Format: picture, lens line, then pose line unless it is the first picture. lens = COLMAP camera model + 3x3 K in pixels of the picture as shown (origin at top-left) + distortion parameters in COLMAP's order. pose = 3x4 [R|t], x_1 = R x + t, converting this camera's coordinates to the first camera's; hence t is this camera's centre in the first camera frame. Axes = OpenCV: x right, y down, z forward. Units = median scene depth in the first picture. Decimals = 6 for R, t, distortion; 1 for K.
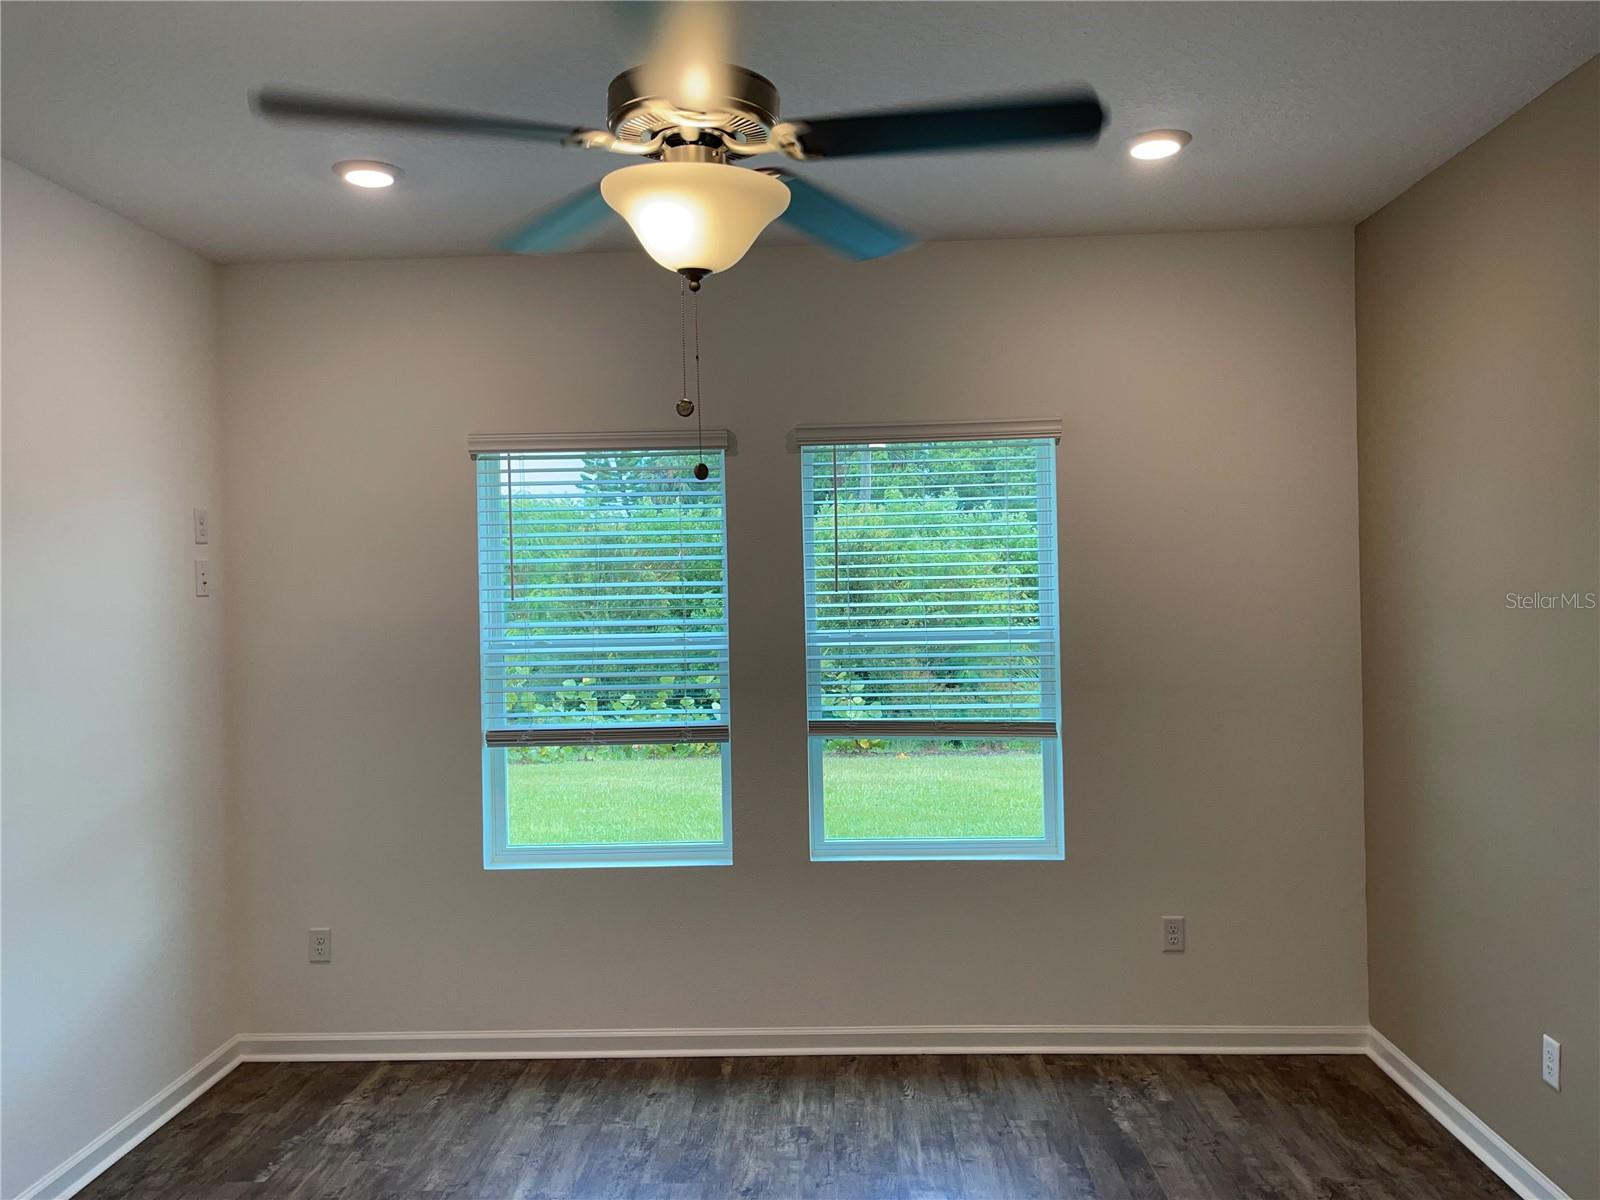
lens RADIAL K [[1178.2, 0, 800.0], [0, 1178.2, 600.0], [0, 0, 1]] dist [0.103558, -0.141727]
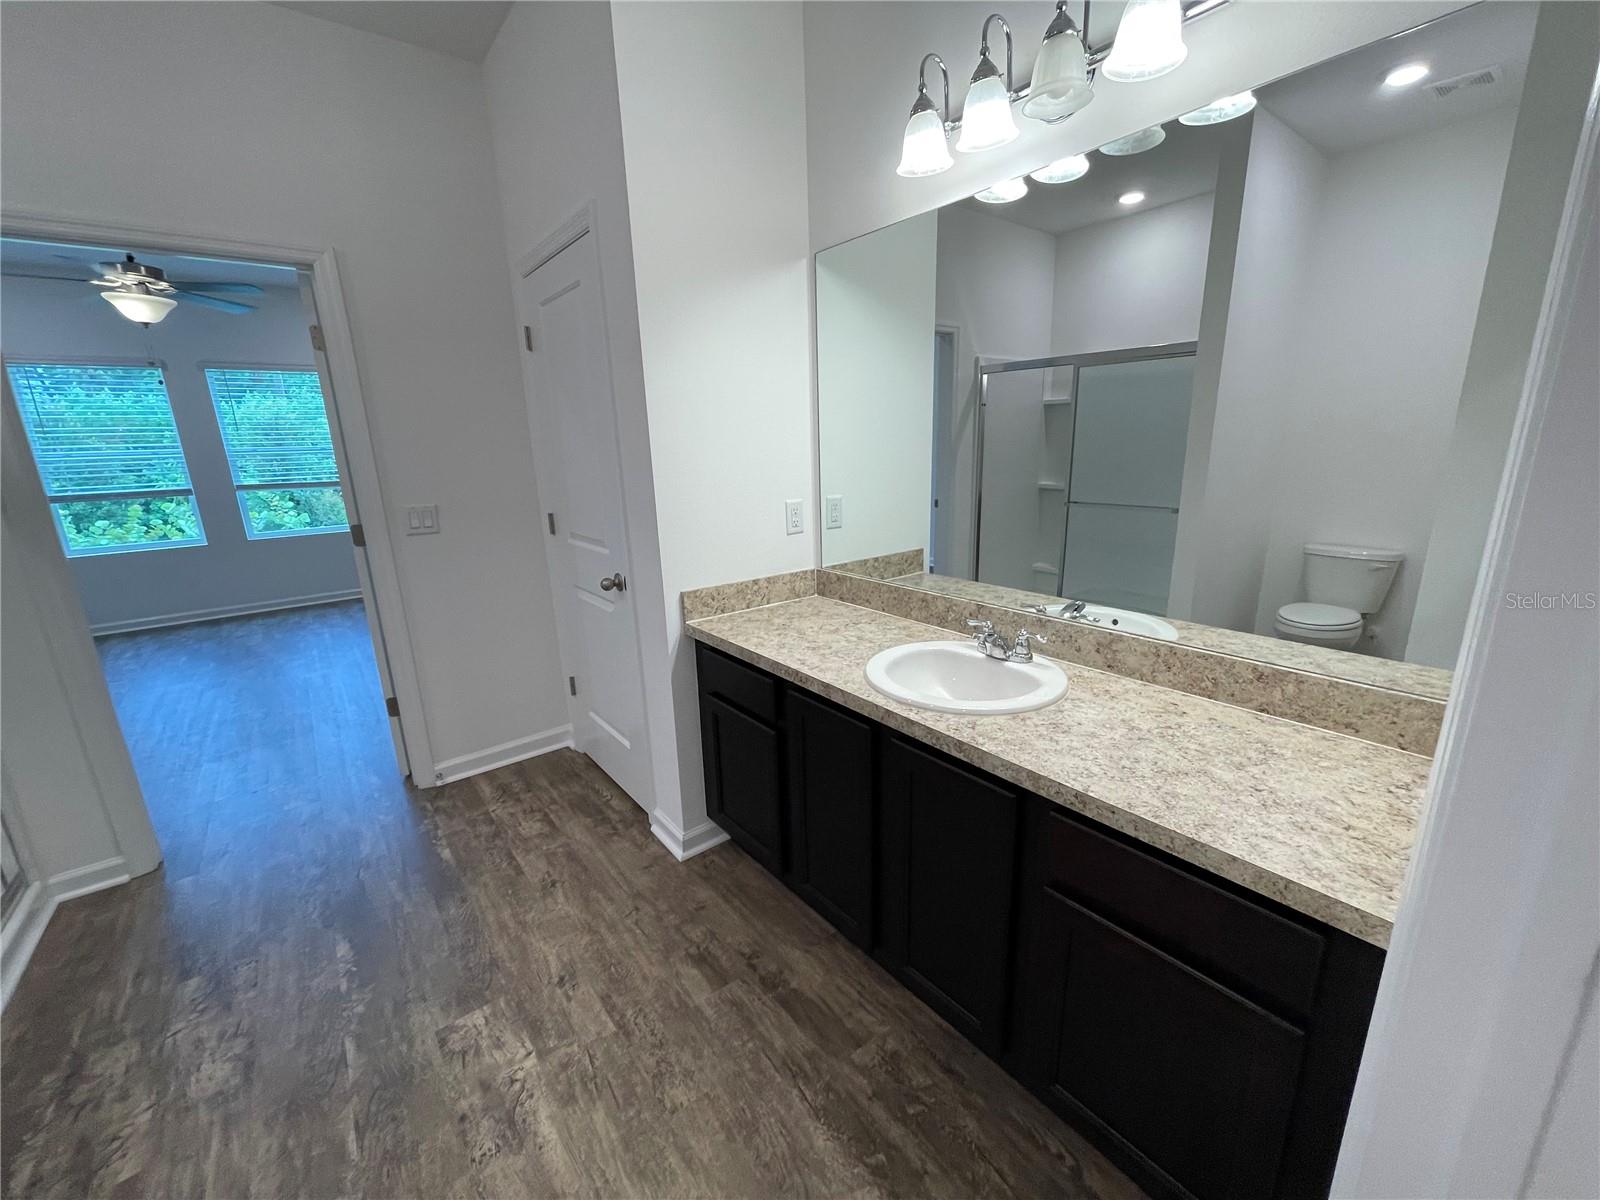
lens RADIAL K [[644.7, 0, 795.3], [0, 644.7, 604.9], [0, 0, 1]] dist [-0.001443, -0.000183]
pose [[0.769199, -0.167685, 0.616616, 0.038607], [0.024963, 0.972104, 0.233219, 0.062204], [-0.638522, -0.163999, 0.751927, -0.868710]]
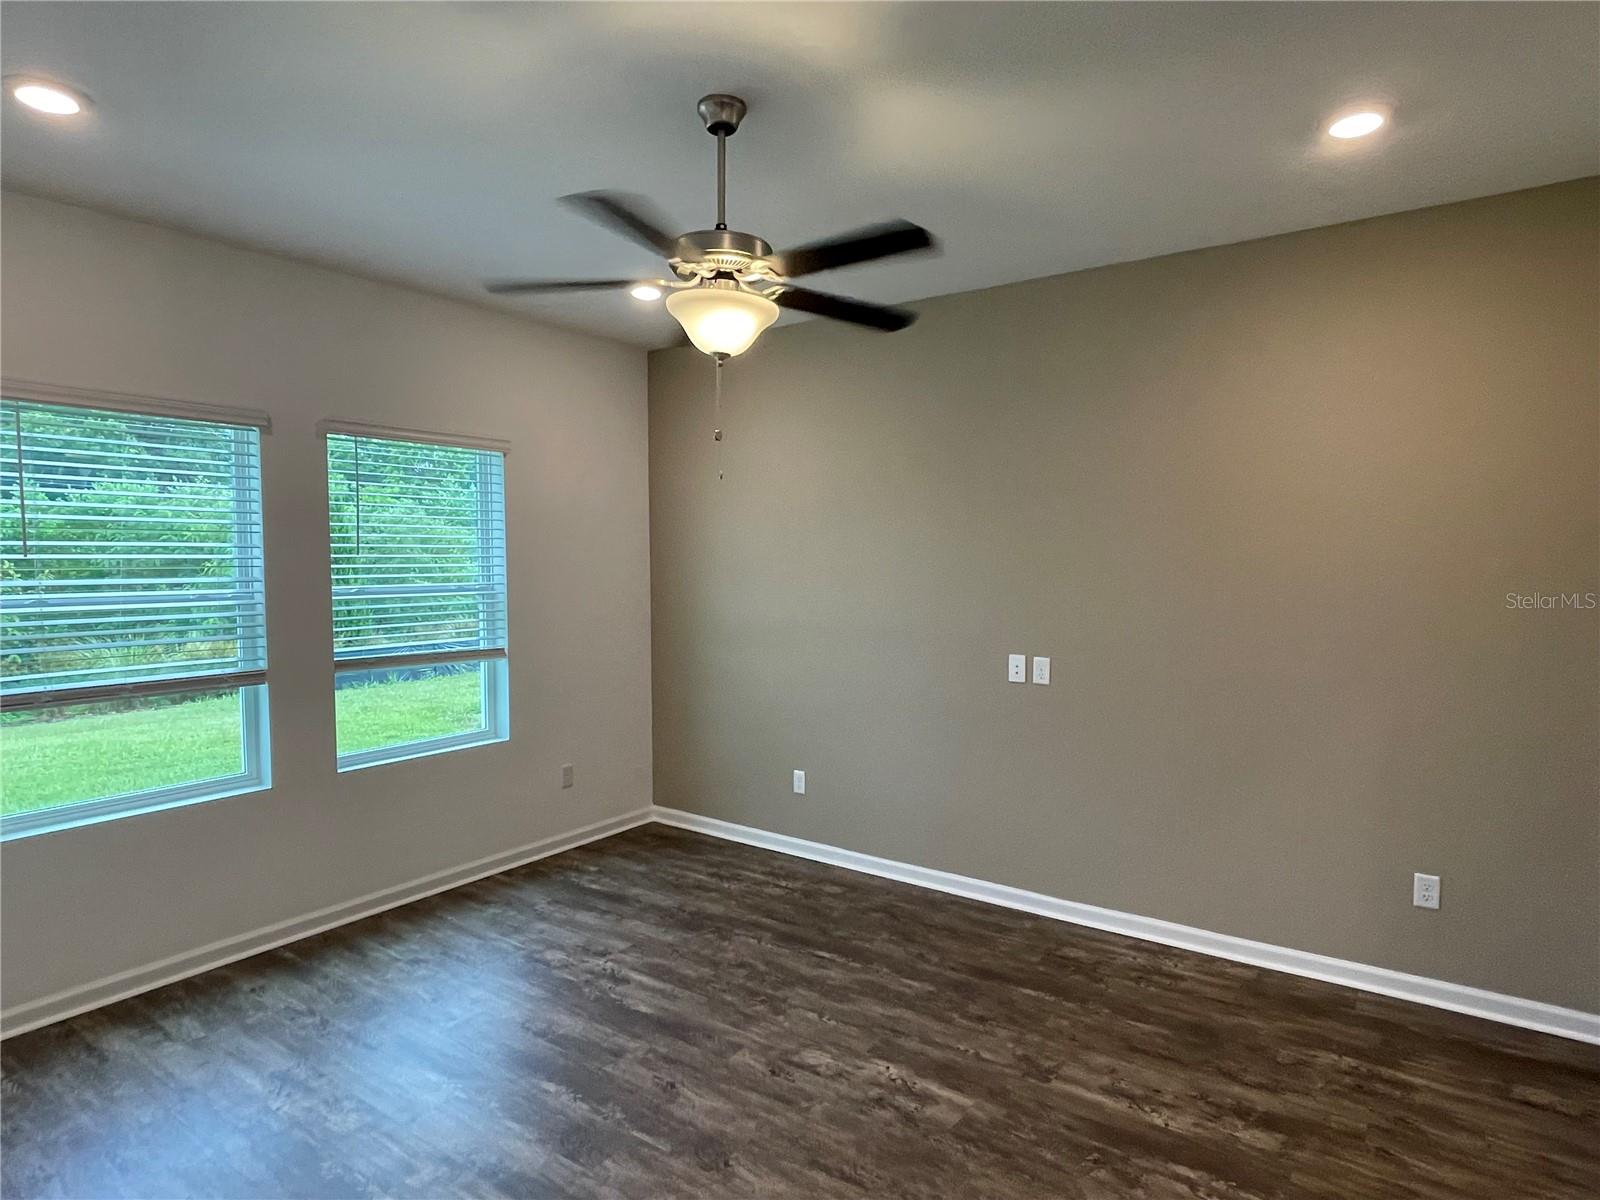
lens RADIAL K [[904.1, 0, 800.0], [0, 904.1, 600.0], [0, 0, 1]] dist [-0.006129, -0.000080]
pose [[0.549872, -0.020296, 0.835002, -0.519657], [-0.004901, 0.999609, 0.027525, 0.011928], [-0.835234, -0.019228, 0.549558, 0.086916]]
